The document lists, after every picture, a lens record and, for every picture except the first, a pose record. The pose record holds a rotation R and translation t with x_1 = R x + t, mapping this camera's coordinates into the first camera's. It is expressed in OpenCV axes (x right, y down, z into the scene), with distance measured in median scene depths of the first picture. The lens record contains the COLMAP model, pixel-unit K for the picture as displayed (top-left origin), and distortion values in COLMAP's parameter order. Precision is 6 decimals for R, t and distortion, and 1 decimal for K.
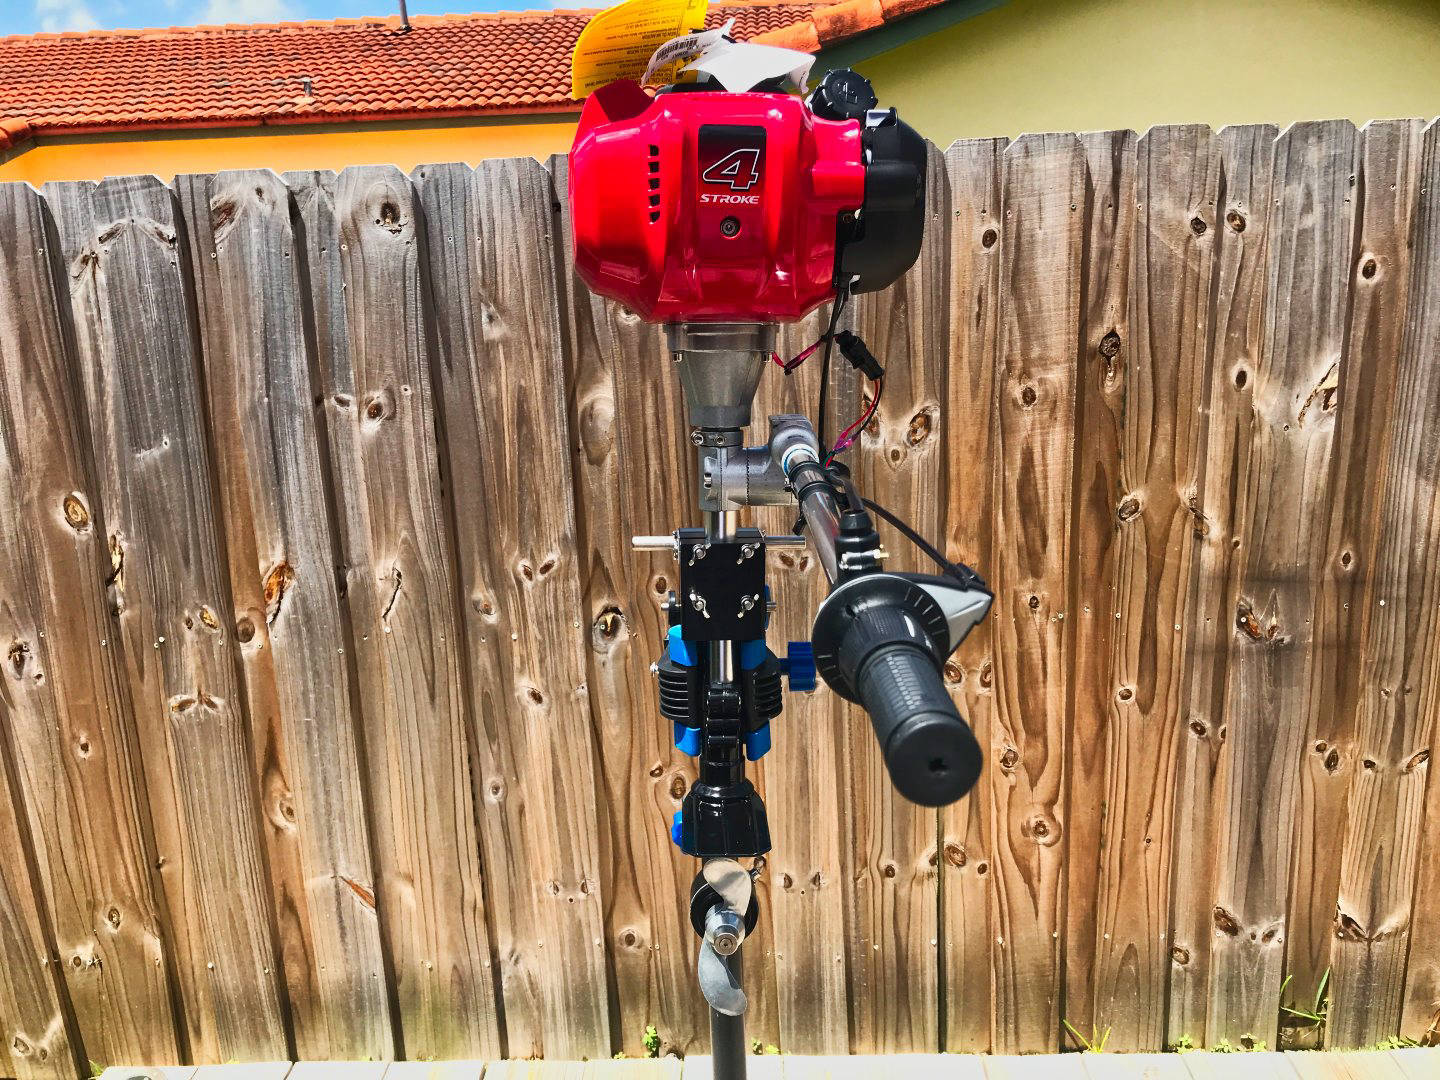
lens RADIAL K [[1183.2, 0, 724.2], [0, 1183.2, 543.1], [0, 0, 1]] dist [0.037492, -0.022576]
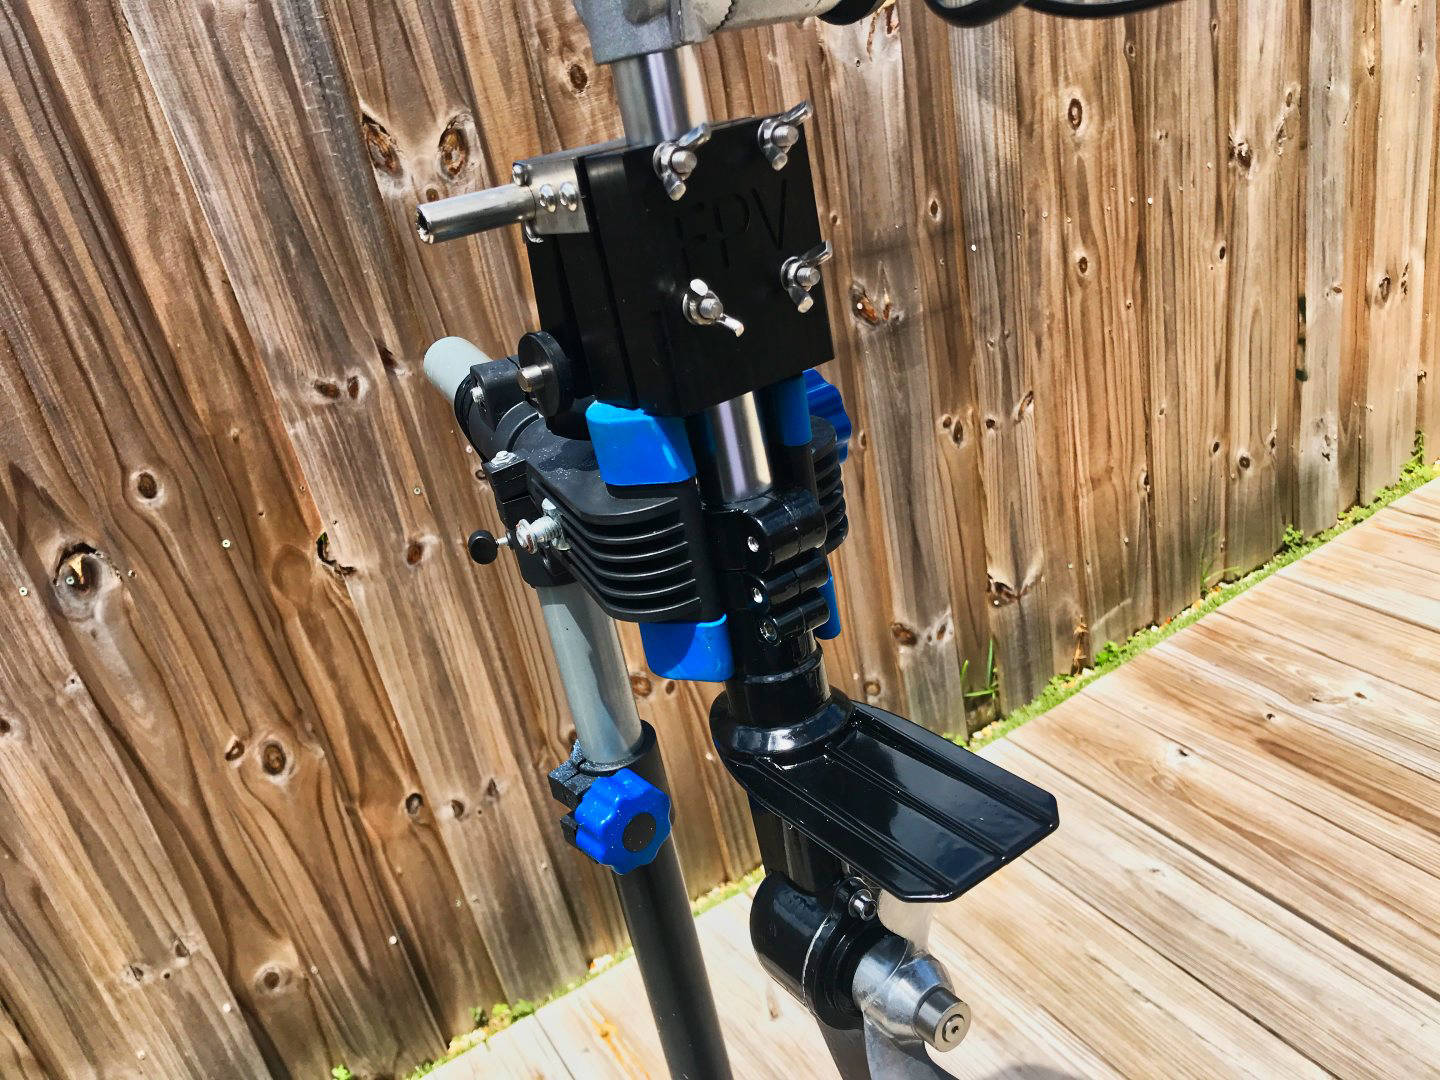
lens RADIAL K [[1183.2, 0, 708.7], [0, 1183.2, 540.7], [0, 0, 1]] dist [0.037492, -0.022576]
pose [[0.826198, -0.343935, 0.446213, -0.098281], [0.281655, 0.938104, 0.201573, 0.018940], [-0.487922, -0.040861, 0.871930, 0.283751]]
